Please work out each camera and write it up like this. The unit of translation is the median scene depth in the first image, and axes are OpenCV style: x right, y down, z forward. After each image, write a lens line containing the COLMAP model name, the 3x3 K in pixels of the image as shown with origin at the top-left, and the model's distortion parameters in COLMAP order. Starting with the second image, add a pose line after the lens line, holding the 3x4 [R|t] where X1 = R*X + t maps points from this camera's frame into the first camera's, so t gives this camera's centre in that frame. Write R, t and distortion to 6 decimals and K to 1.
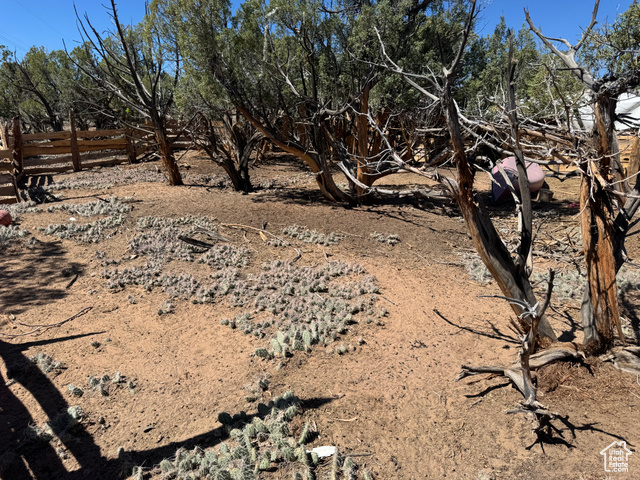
lens RADIAL K [[459.0, 0, 297.4], [0, 459.0, 244.0], [0, 0, 1]] dist [0.001756, -0.005535]
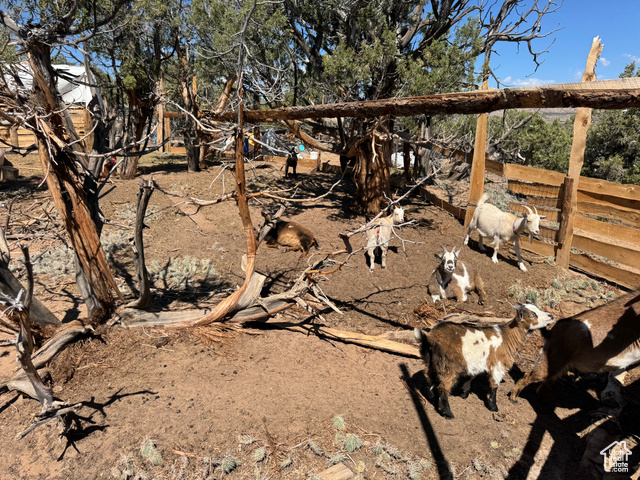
lens RADIAL K [[459.3, 0, 322.0], [0, 459.3, 240.6], [0, 0, 1]] dist [0.047983, -0.058731]
pose [[0.470698, -0.222112, 0.853879, 0.069392], [0.190345, 0.970567, 0.147538, 0.016055], [-0.861517, 0.093086, 0.499122, 0.093255]]
